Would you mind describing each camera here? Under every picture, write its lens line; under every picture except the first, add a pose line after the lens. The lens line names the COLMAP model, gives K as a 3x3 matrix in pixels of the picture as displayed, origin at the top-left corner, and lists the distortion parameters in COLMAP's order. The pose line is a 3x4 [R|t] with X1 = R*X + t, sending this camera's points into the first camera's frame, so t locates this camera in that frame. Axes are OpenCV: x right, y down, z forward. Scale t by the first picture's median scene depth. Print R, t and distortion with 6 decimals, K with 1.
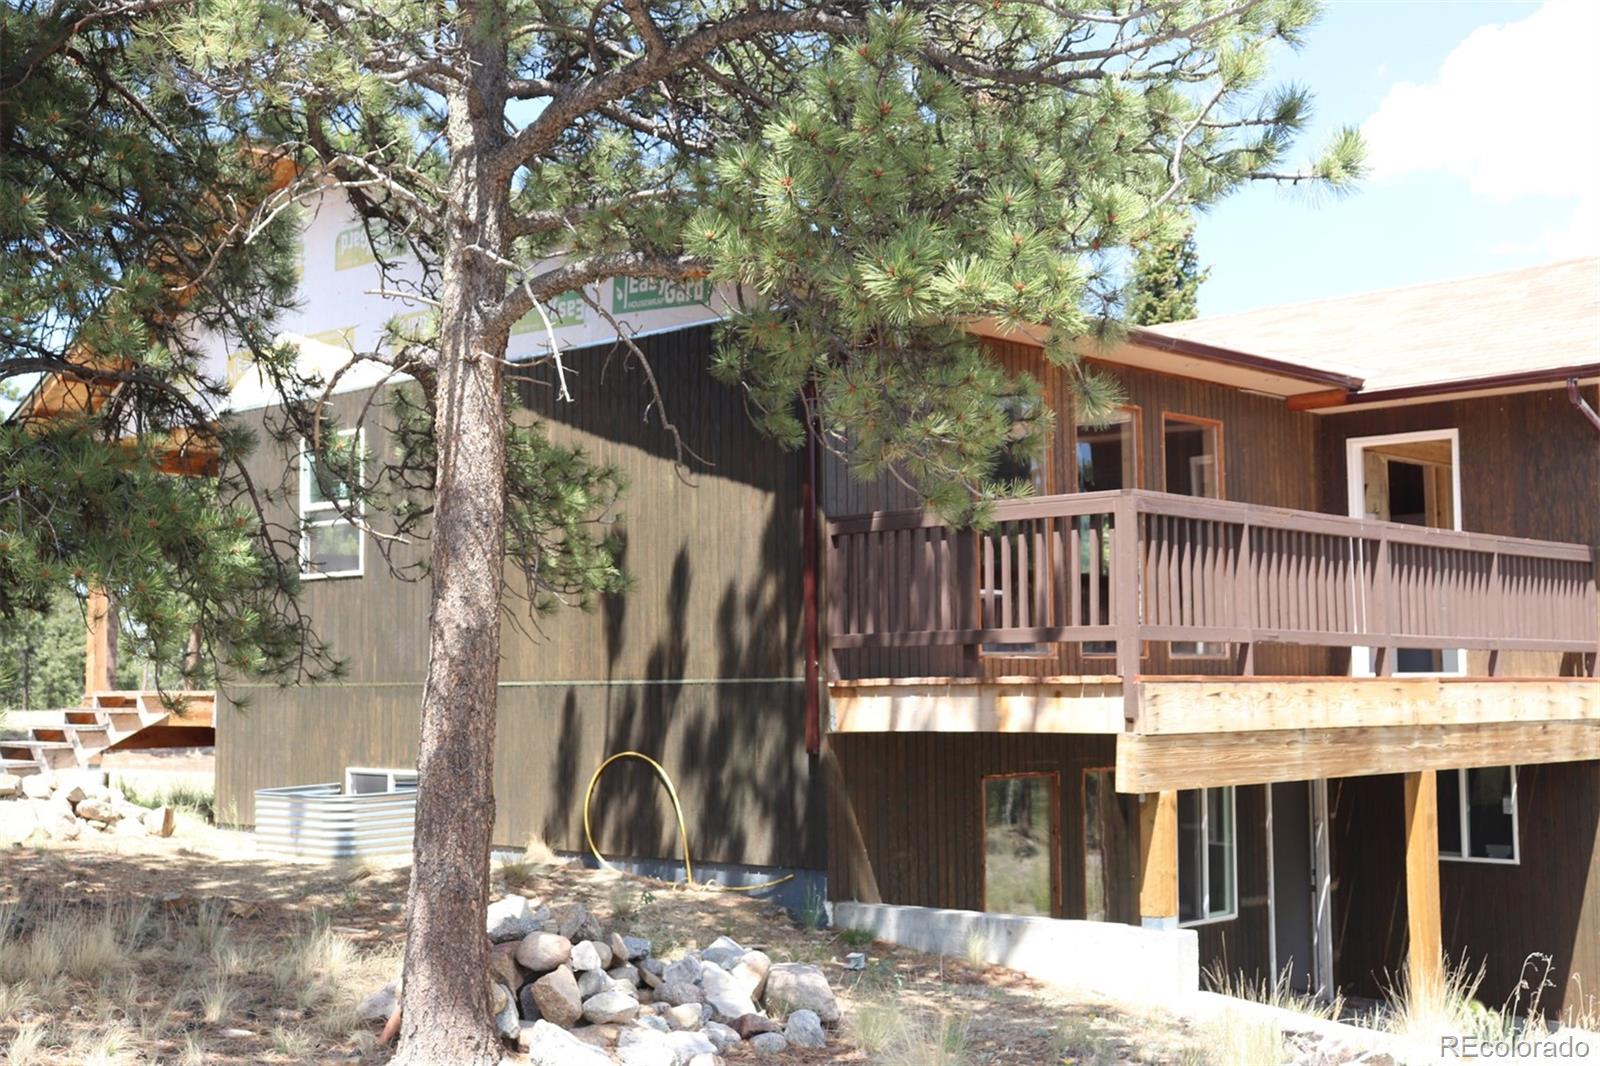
lens RADIAL K [[2085.2, 0, 802.7], [0, 2085.2, 530.8], [0, 0, 1]] dist [0.140591, 0.000000]
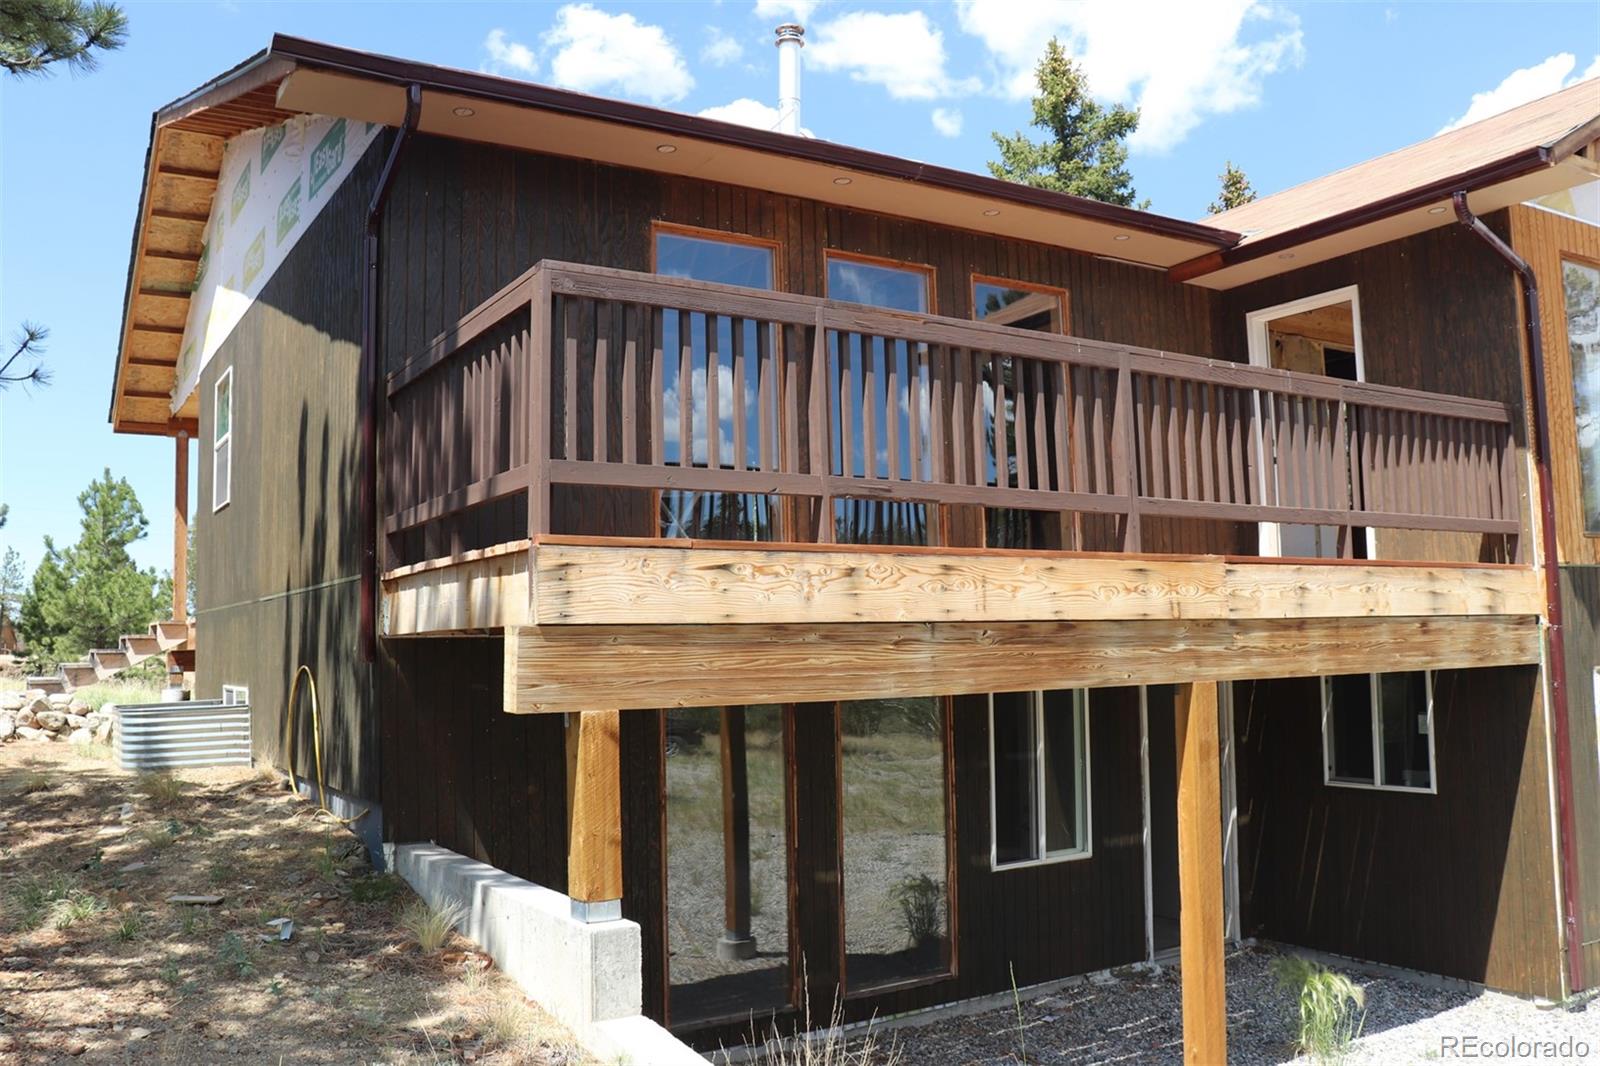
lens RADIAL K [[1337.4, 0, 798.2], [0, 1337.4, 522.1], [0, 0, 1]] dist [-0.060346, 0.009530]
pose [[0.958106, -0.038800, -0.283774, 0.268738], [0.034070, 0.999186, -0.021587, 0.057668], [0.284381, 0.011014, 0.958648, 0.471090]]
